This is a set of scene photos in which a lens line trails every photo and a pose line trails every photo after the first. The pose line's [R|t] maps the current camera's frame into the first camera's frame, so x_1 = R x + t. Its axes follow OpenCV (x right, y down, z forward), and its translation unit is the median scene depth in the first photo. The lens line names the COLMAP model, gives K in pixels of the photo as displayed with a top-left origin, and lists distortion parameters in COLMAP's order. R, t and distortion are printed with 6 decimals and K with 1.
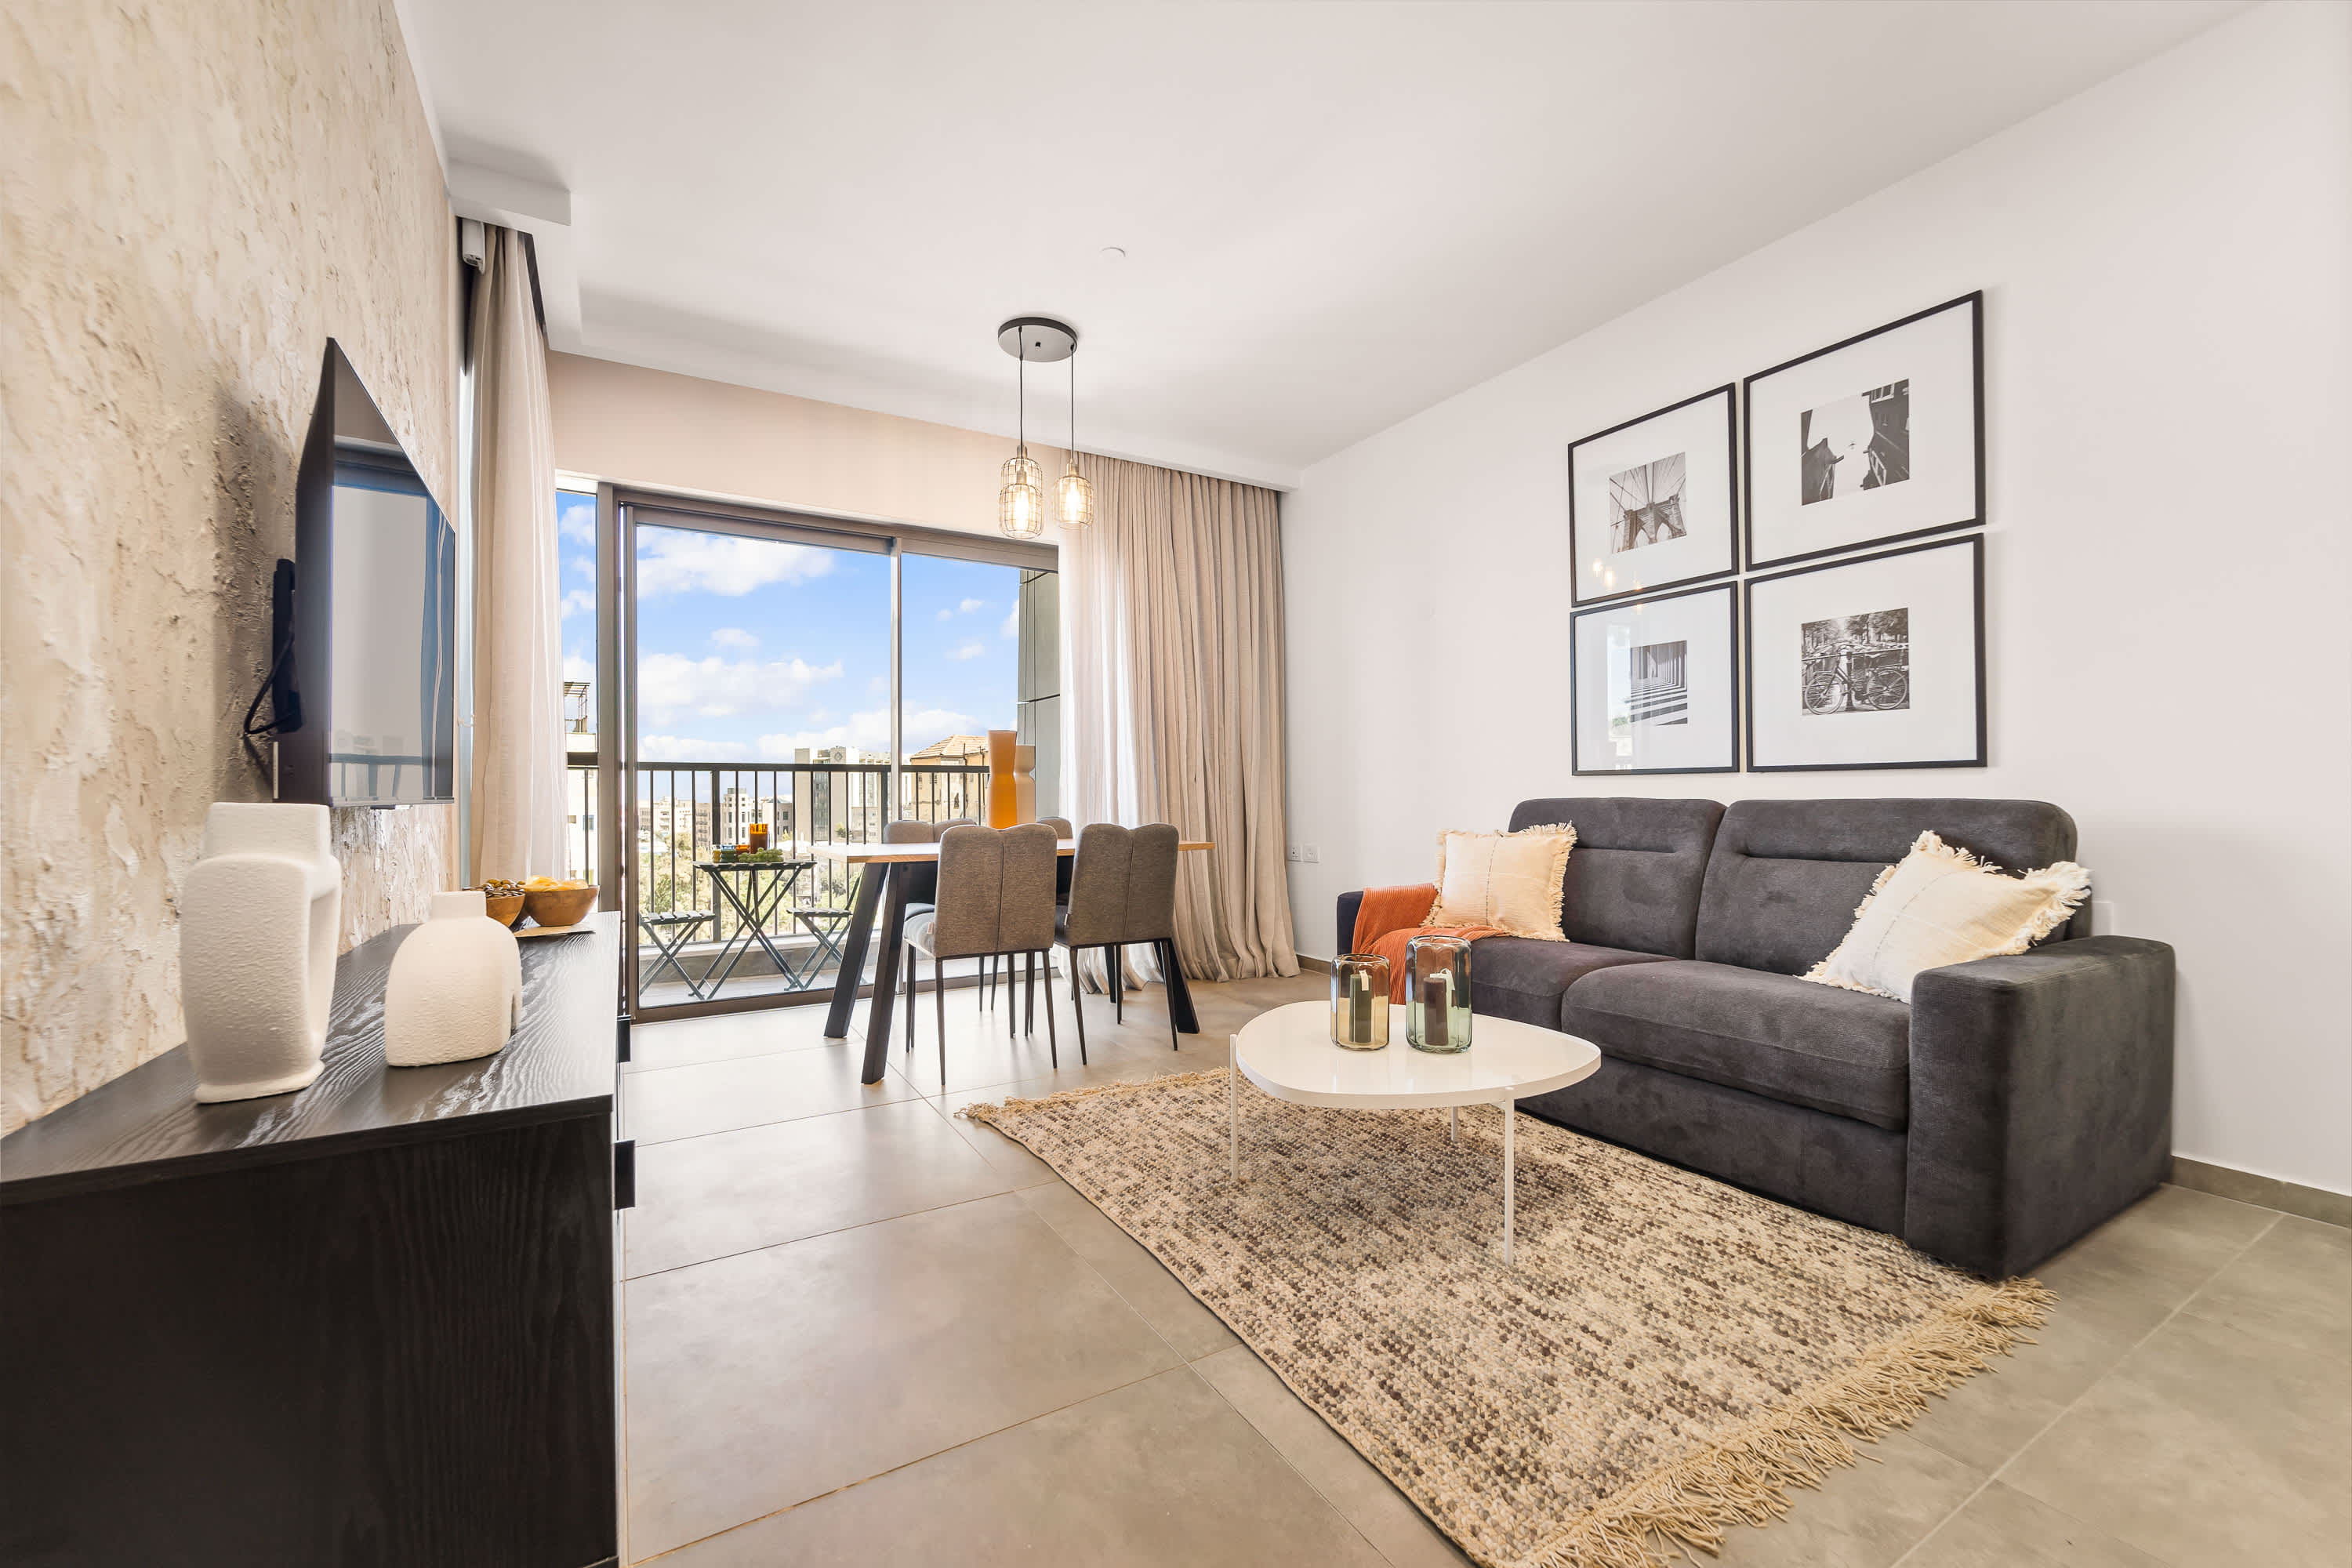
lens RADIAL K [[936.1, 0, 1185.1], [0, 936.1, 793.1], [0, 0, 1]] dist [0.002534, -0.003808]
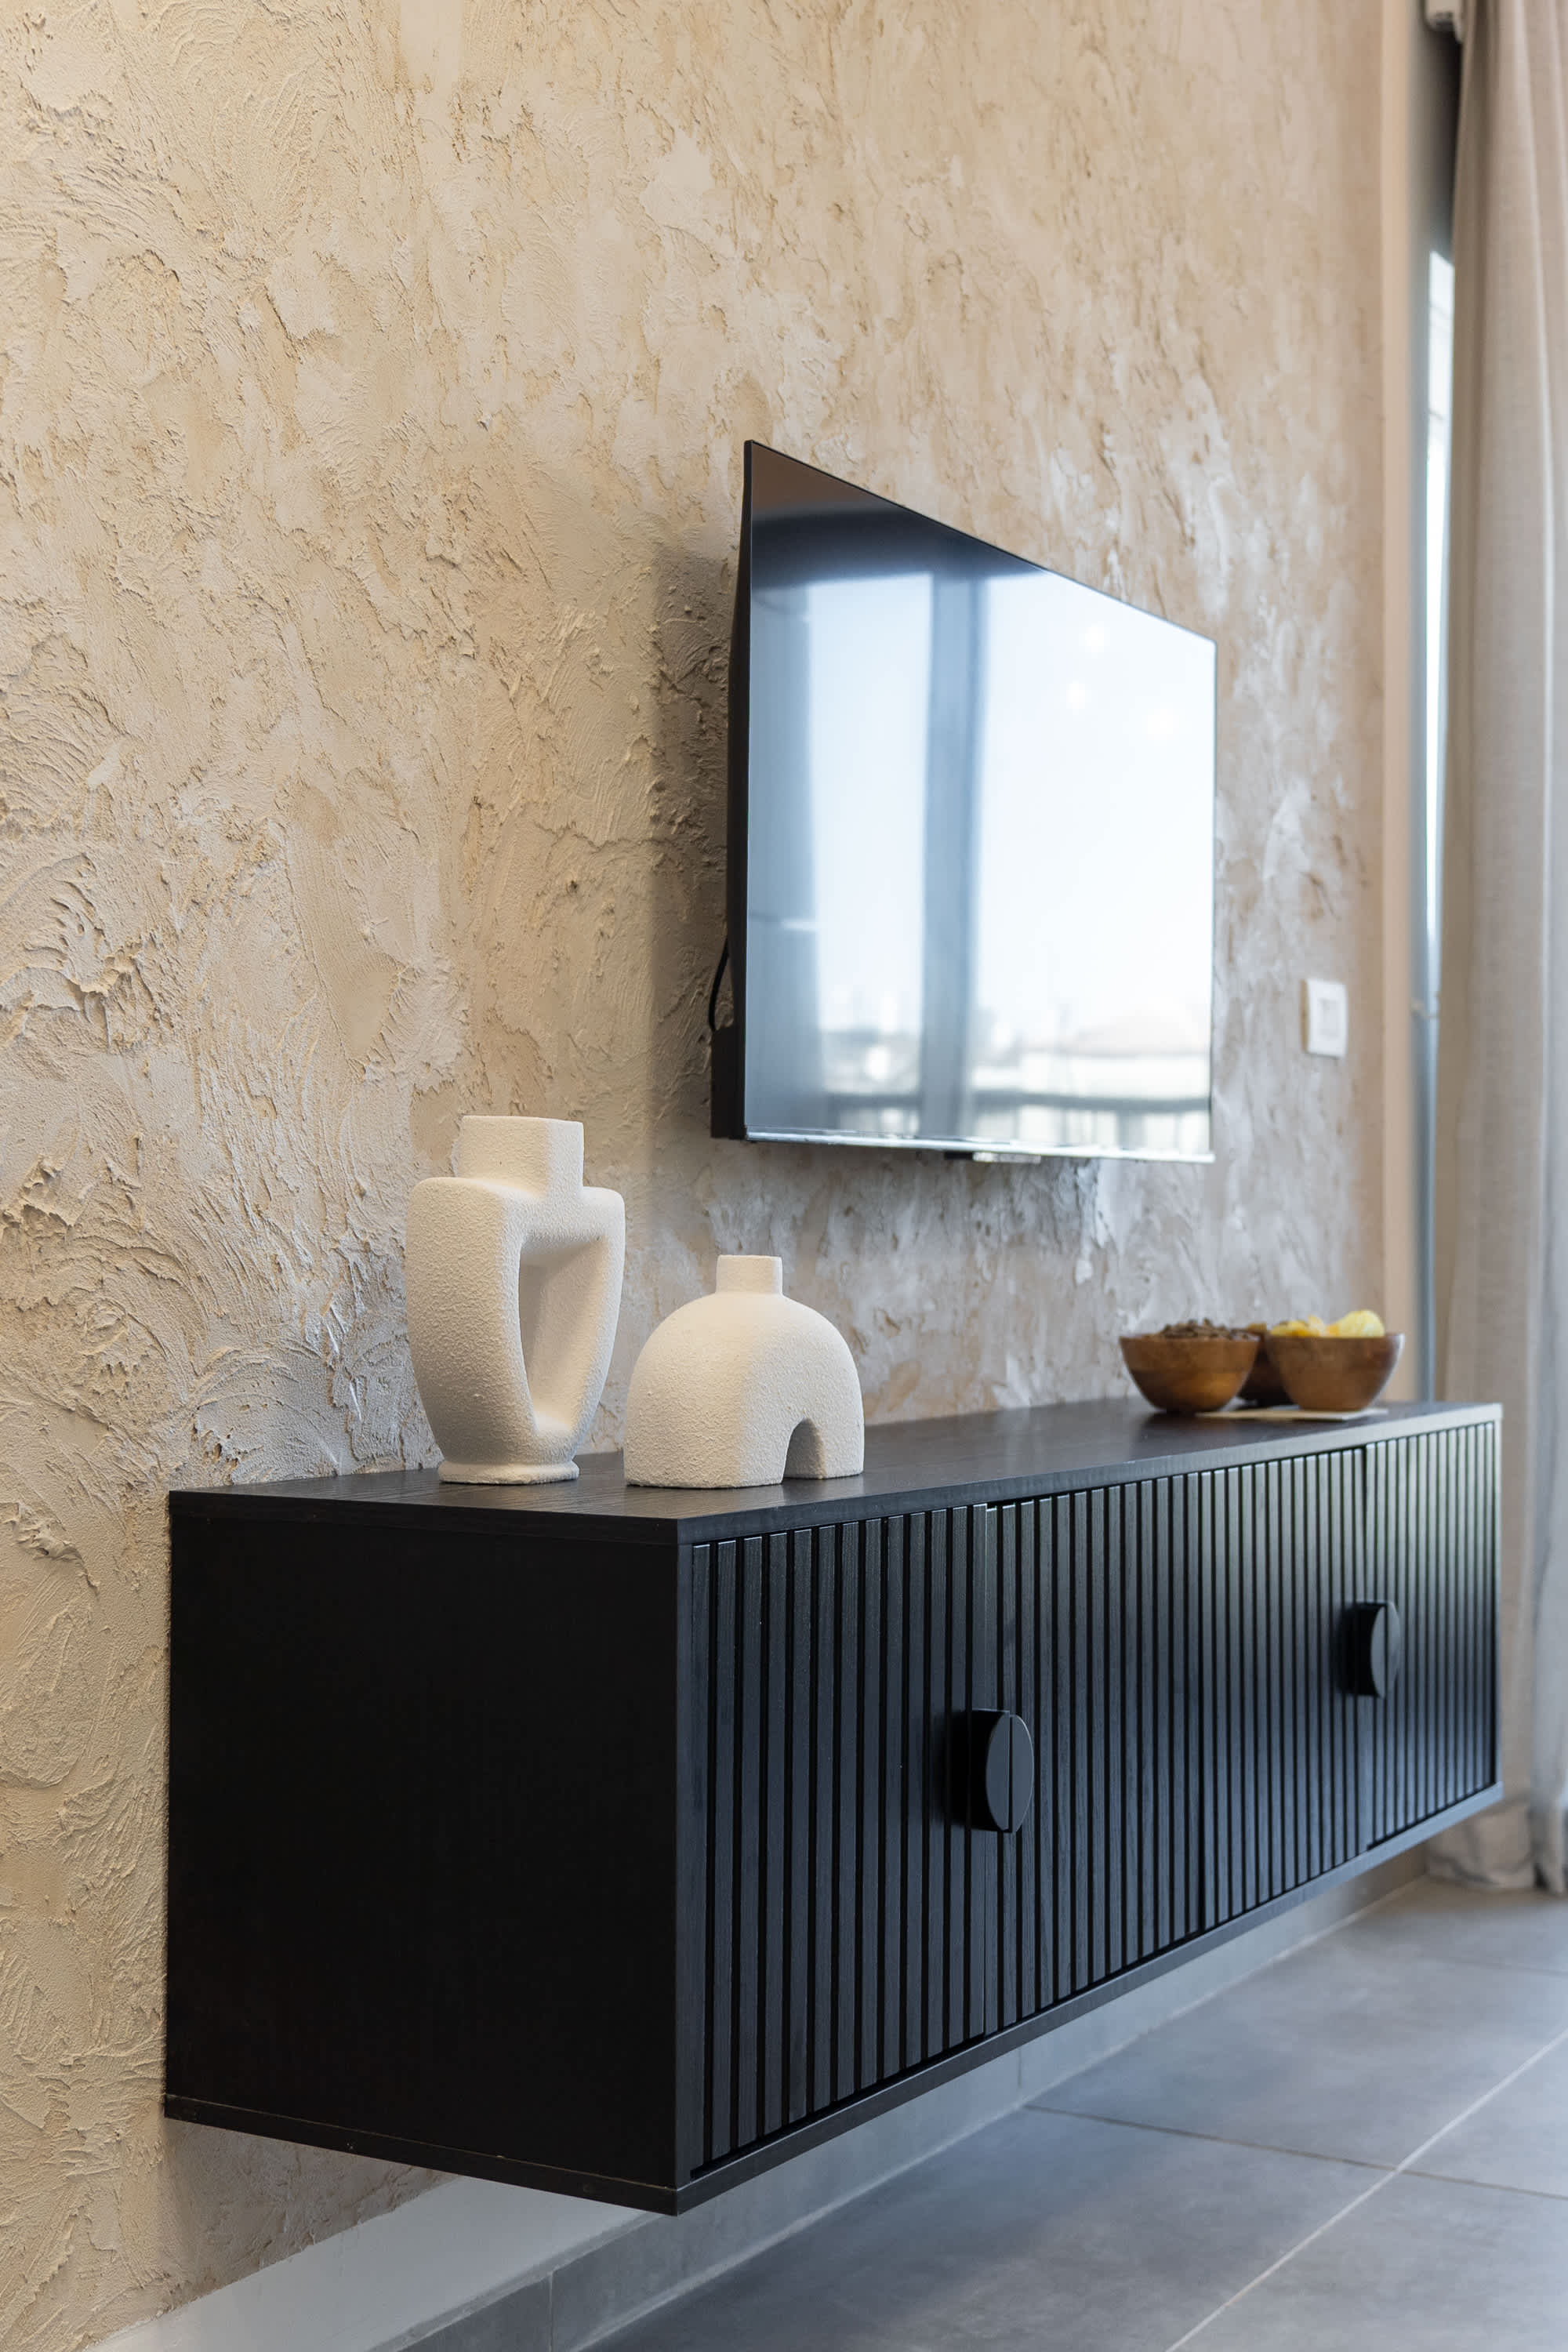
lens RADIAL K [[3008.9, 0, 784.0], [0, 3008.9, 1176.0], [0, 0, 1]] dist [-0.028243, -0.015058]
pose [[0.476969, -0.004540, -0.878908, 0.413412], [-0.007216, 0.999933, -0.009082, 0.024857], [0.878890, 0.010674, 0.476904, 0.000023]]
